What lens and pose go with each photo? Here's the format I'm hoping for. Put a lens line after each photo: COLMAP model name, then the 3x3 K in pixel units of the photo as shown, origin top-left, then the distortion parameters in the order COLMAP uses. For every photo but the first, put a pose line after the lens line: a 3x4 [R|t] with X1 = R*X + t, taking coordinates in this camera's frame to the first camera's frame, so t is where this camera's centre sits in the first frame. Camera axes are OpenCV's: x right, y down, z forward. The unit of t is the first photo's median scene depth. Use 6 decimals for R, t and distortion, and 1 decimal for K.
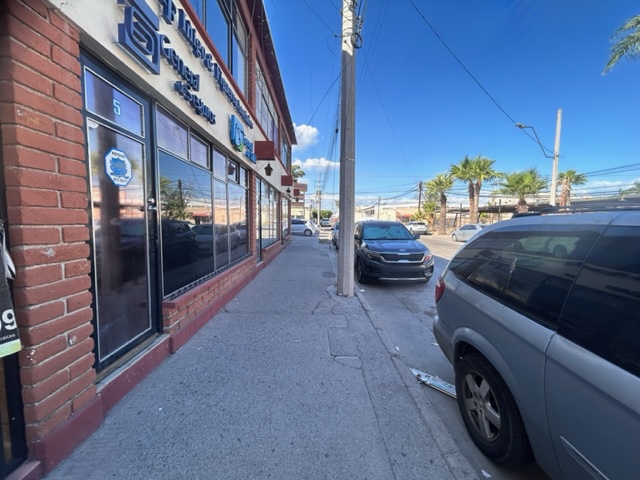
lens RADIAL K [[259.8, 0, 320.7], [0, 259.8, 240.8], [0, 0, 1]] dist [-0.000221, 0.000168]
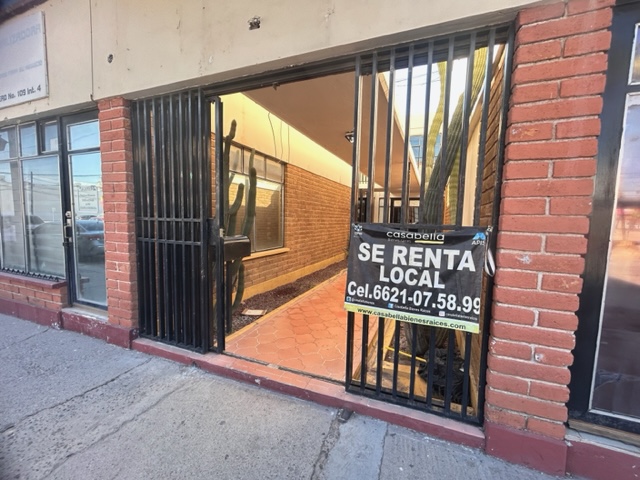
lens RADIAL K [[259.8, 0, 318.8], [0, 259.8, 238.9], [0, 0, 1]] dist [-0.000221, 0.000168]
pose [[-0.375378, 0.057654, -0.925077, 0.187067], [-0.095731, 0.990314, 0.100566, -0.056512], [0.921915, 0.126308, -0.366222, 0.591684]]
